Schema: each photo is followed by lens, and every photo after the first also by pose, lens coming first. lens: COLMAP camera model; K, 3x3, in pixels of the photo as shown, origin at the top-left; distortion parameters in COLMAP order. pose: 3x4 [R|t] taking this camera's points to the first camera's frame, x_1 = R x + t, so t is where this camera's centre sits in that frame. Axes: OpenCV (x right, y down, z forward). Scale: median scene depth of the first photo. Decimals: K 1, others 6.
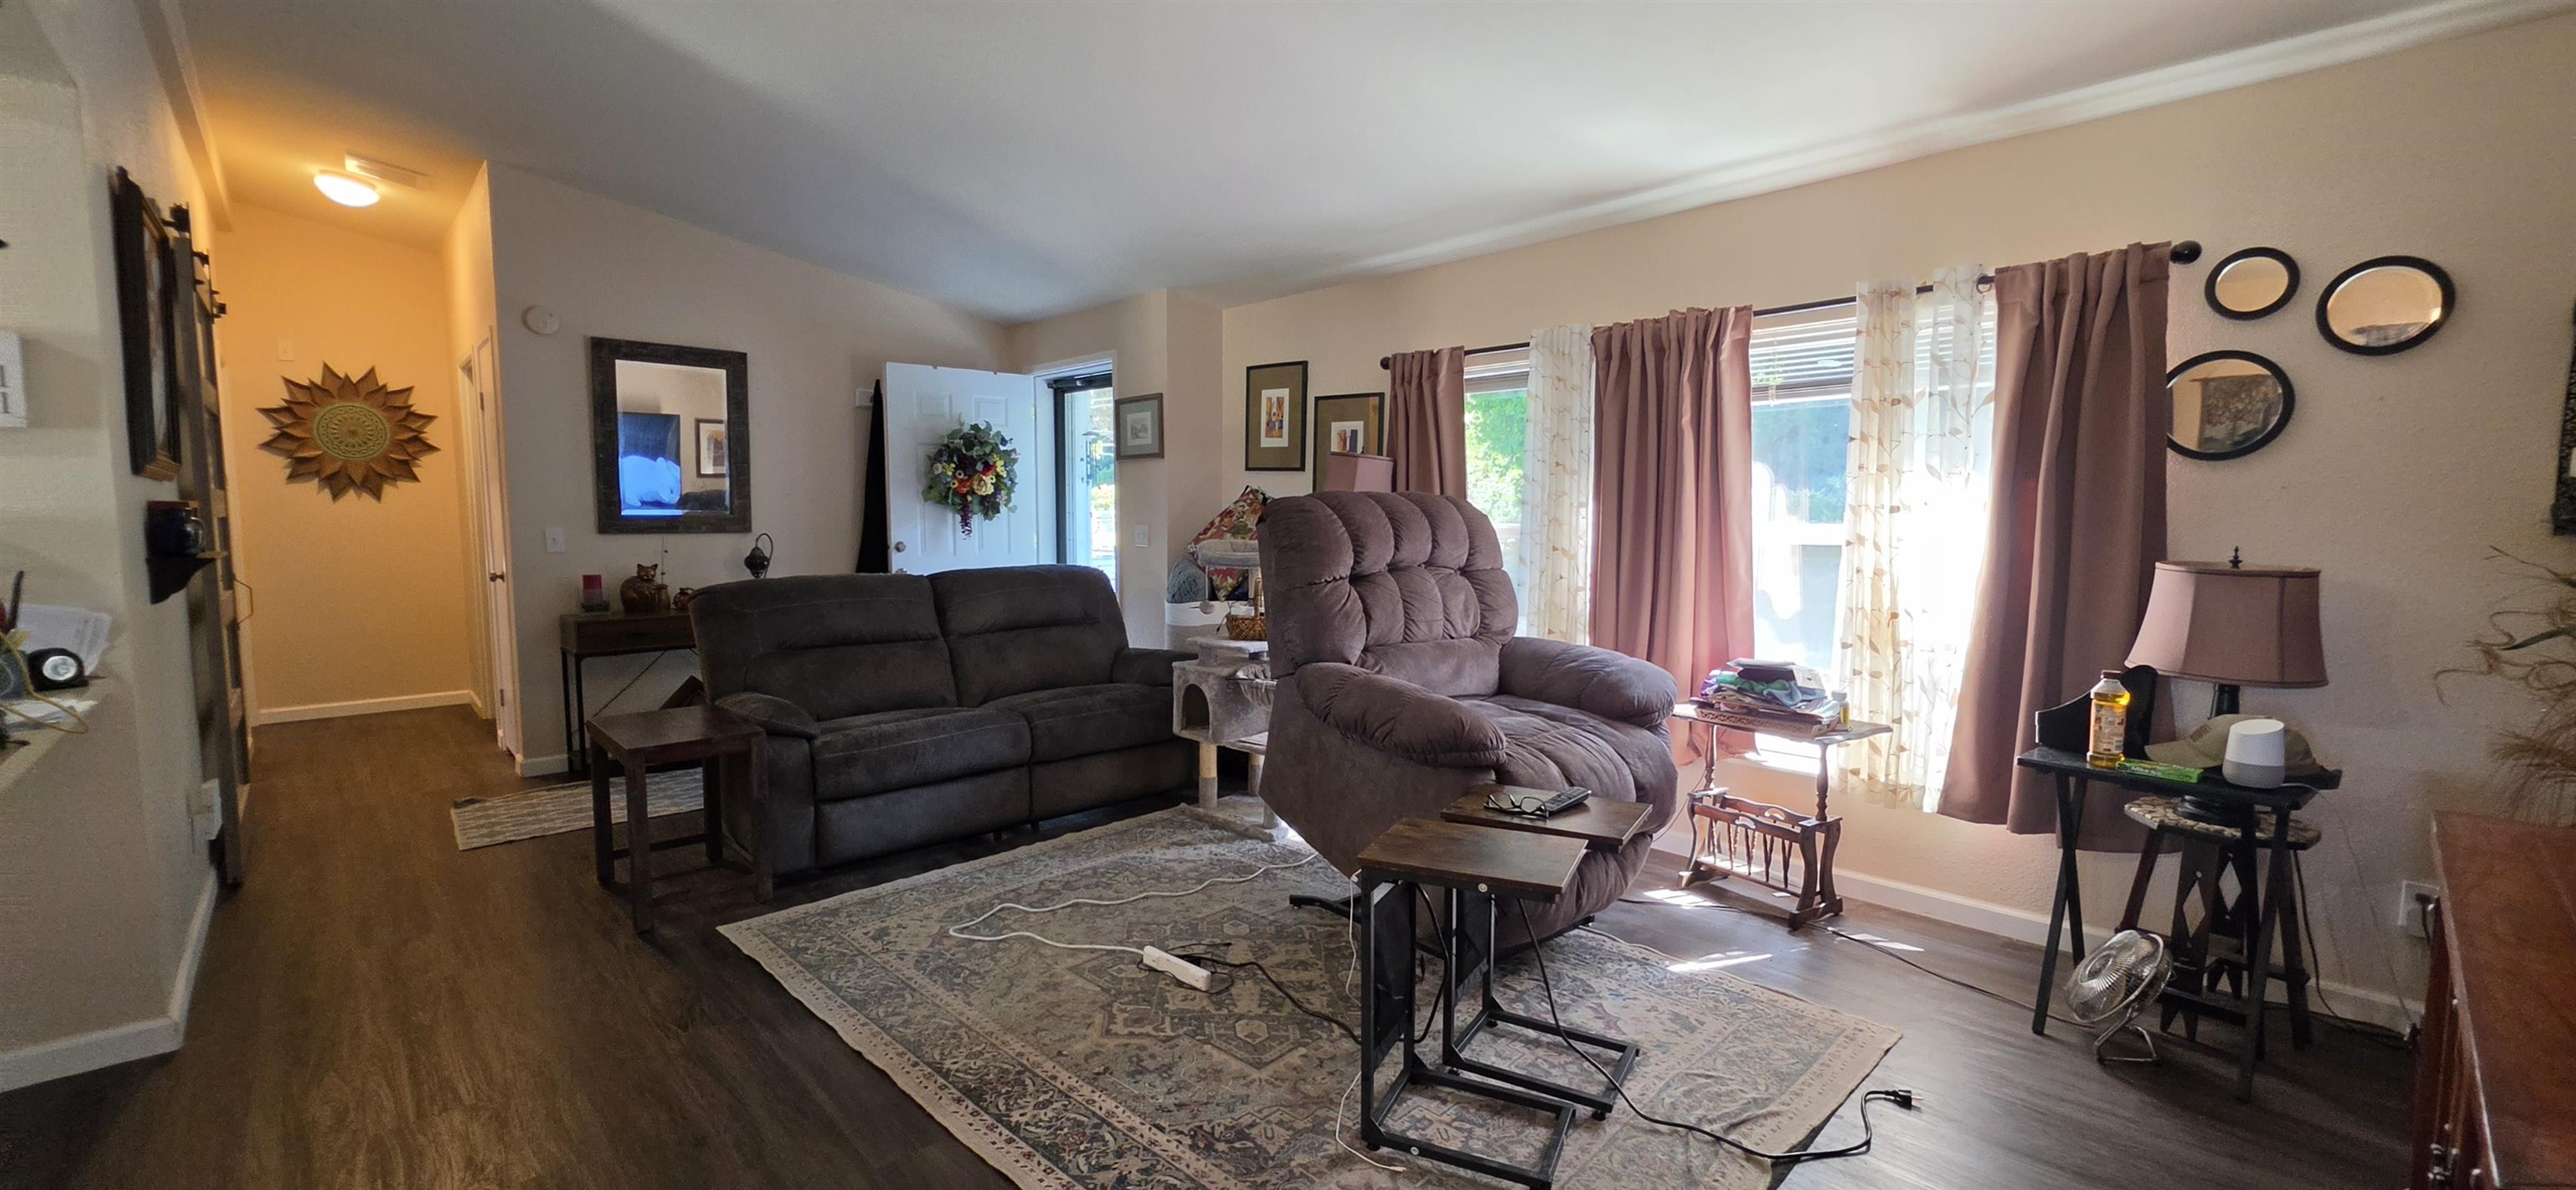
lens RADIAL K [[1036.3, 0, 1288.0], [0, 1036.3, 593.1], [0, 0, 1]] dist [-0.002311, -0.000249]
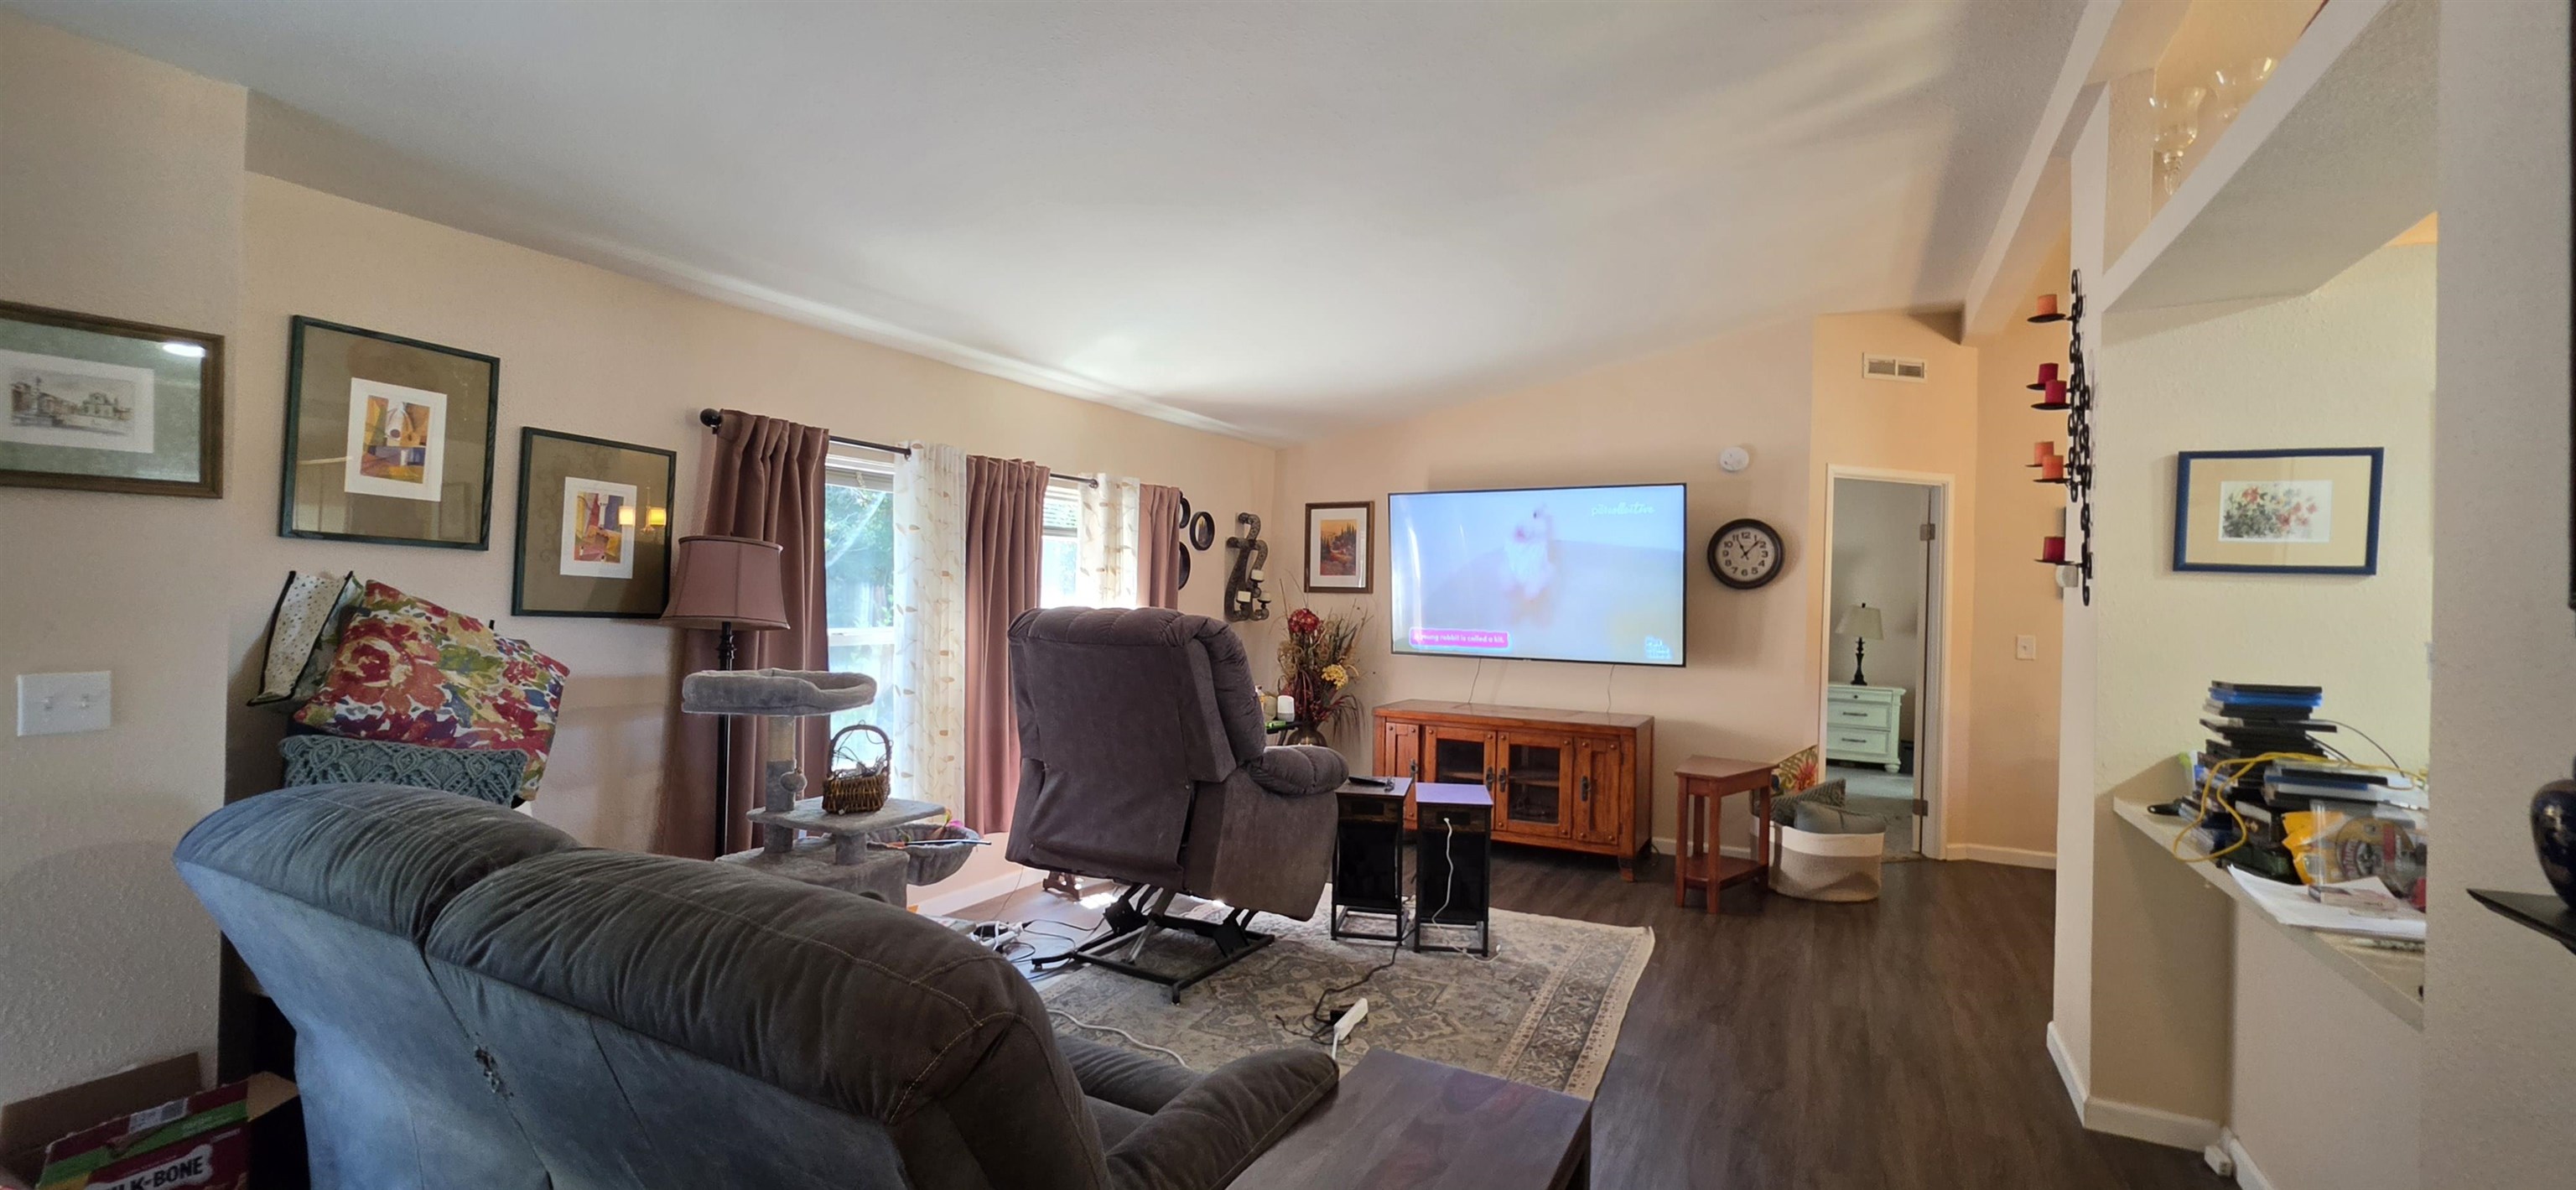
lens RADIAL K [[1036.3, 0, 1287.4], [0, 1036.3, 591.3], [0, 0, 1]] dist [-0.002311, -0.000249]
pose [[-0.324059, 0.001919, 0.946035, -1.105005], [0.061611, 0.997918, 0.019081, -0.135874], [-0.944028, 0.064470, -0.323503, 1.313672]]
